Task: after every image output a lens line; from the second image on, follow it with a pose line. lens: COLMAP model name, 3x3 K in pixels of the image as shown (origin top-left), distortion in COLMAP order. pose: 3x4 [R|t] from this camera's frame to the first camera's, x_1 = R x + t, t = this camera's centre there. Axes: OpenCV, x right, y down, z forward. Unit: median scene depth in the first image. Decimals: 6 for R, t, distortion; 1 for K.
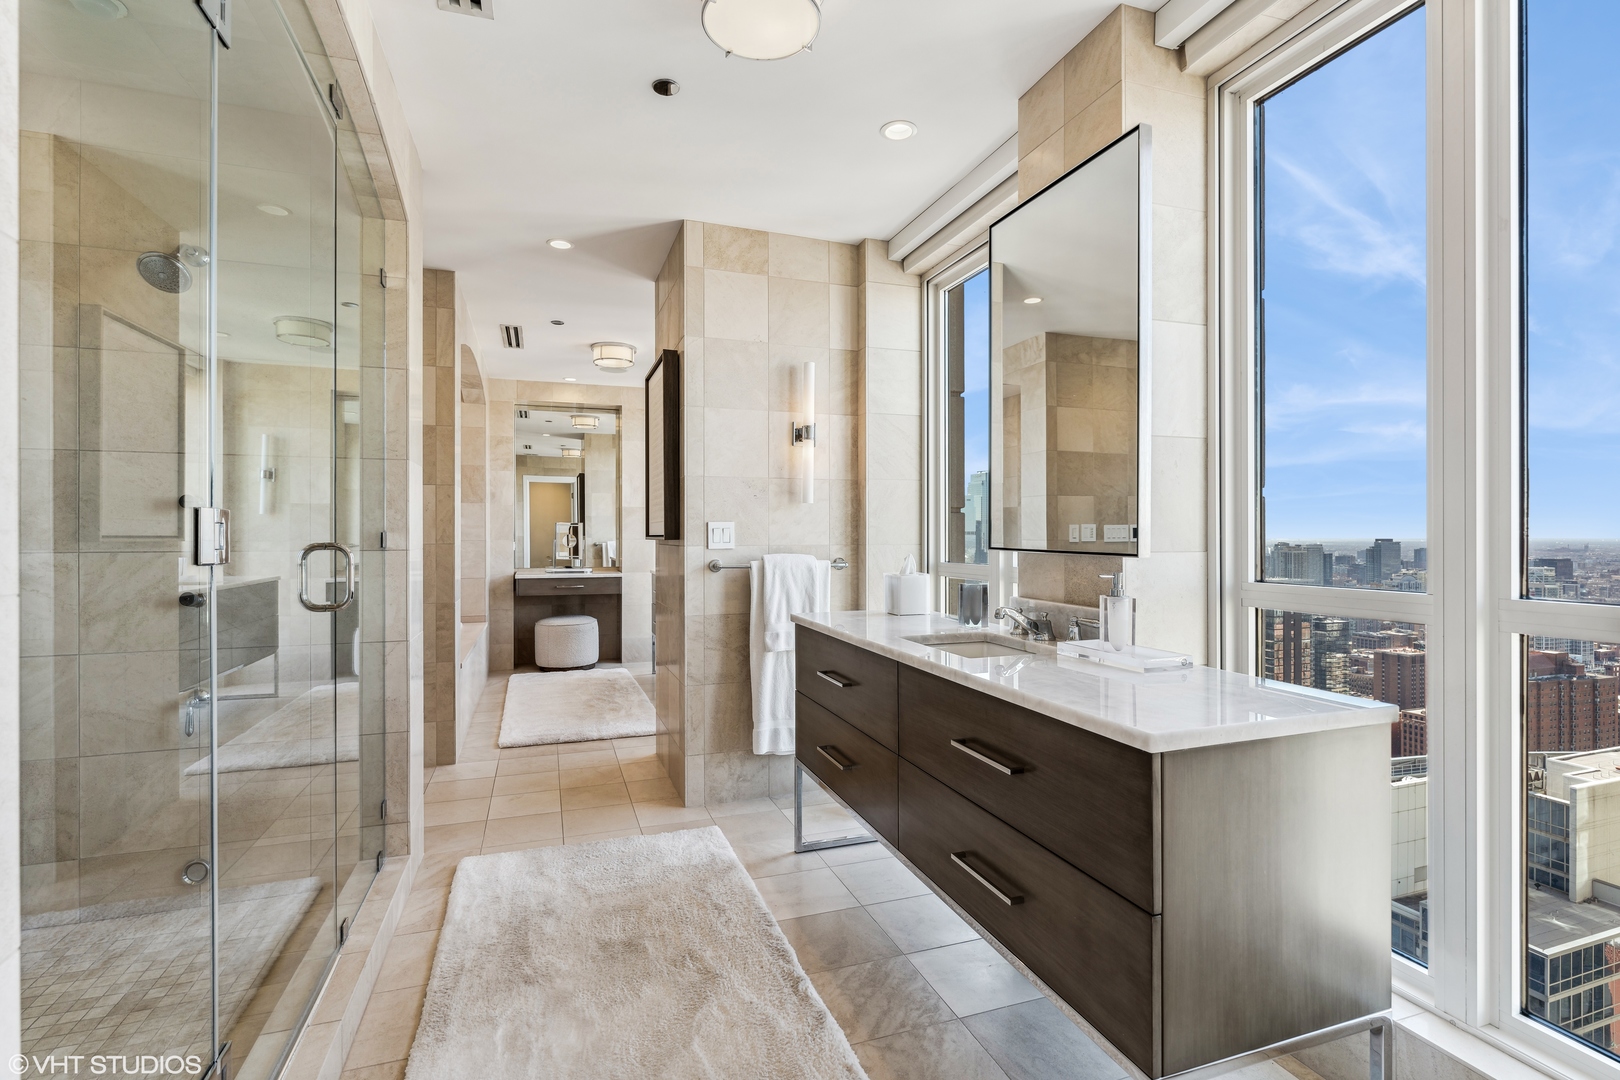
lens RADIAL K [[736.6, 0, 822.6], [0, 736.6, 546.0], [0, 0, 1]] dist [0.000184, 0.001578]
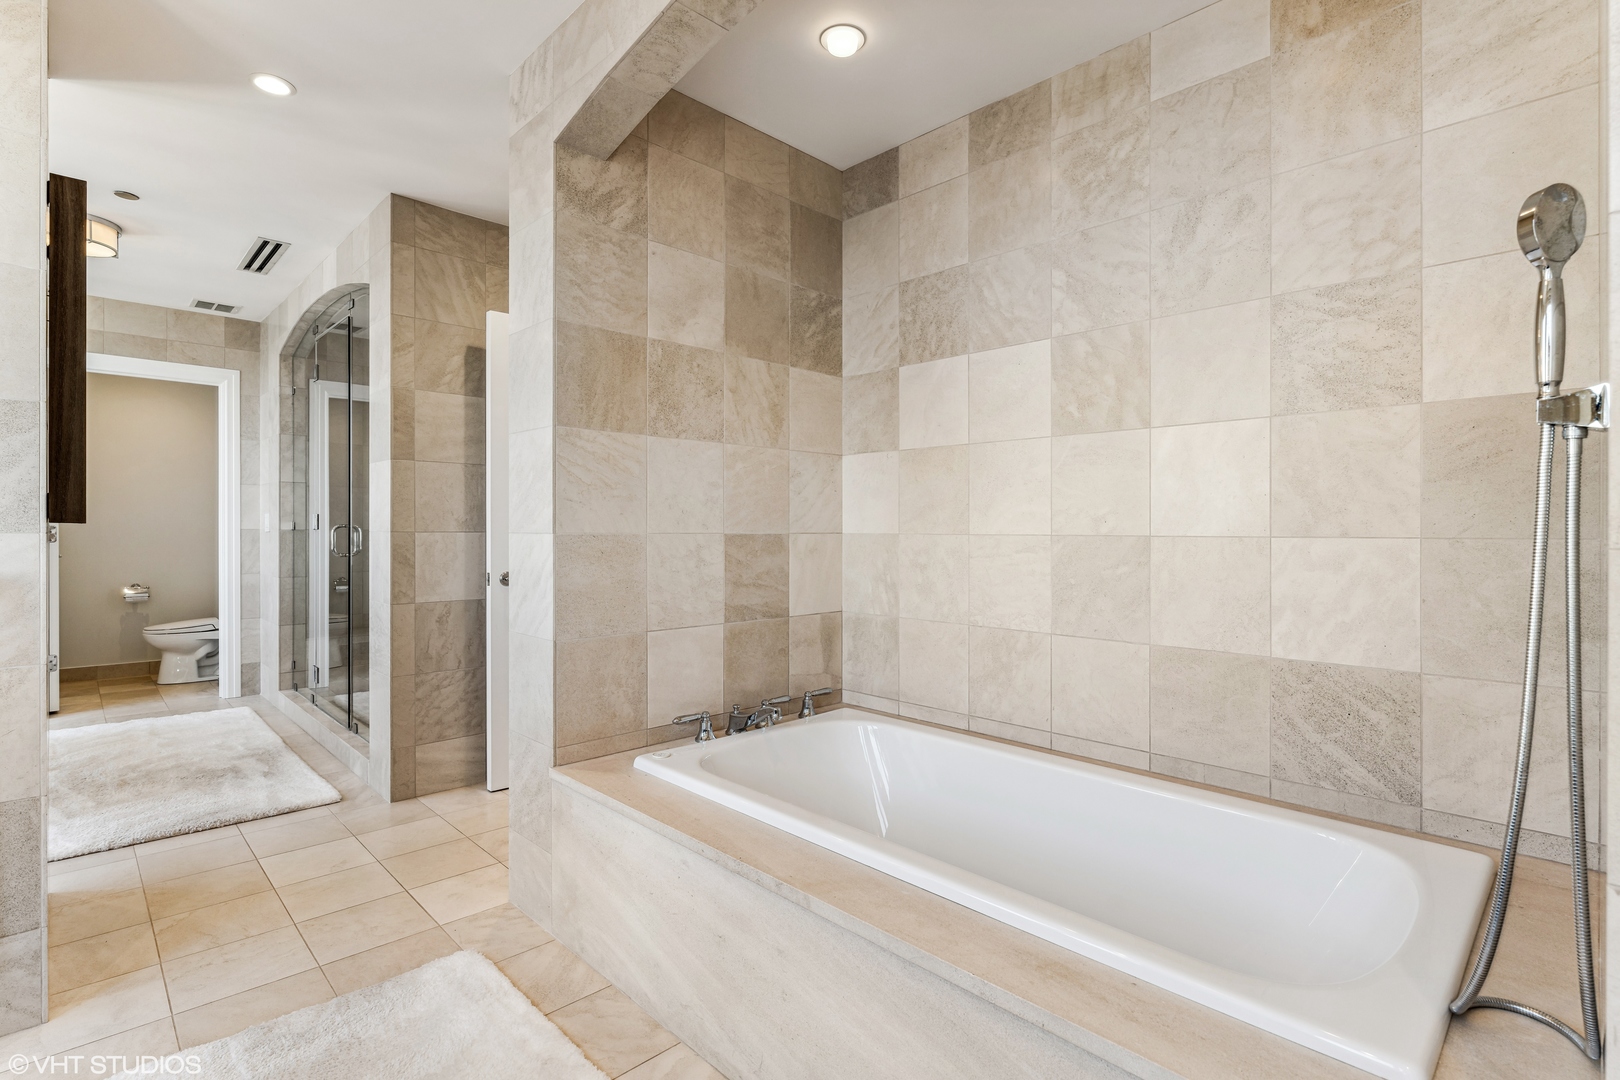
lens RADIAL K [[753.6, 0, 808.9], [0, 753.6, 538.3], [0, 0, 1]] dist [-0.000111, -0.000327]
pose [[-0.914398, 0.000194, -0.404816, -0.513754], [-0.002081, 0.999984, 0.005179, 0.001644], [0.404810, 0.005578, -0.914384, 1.788225]]
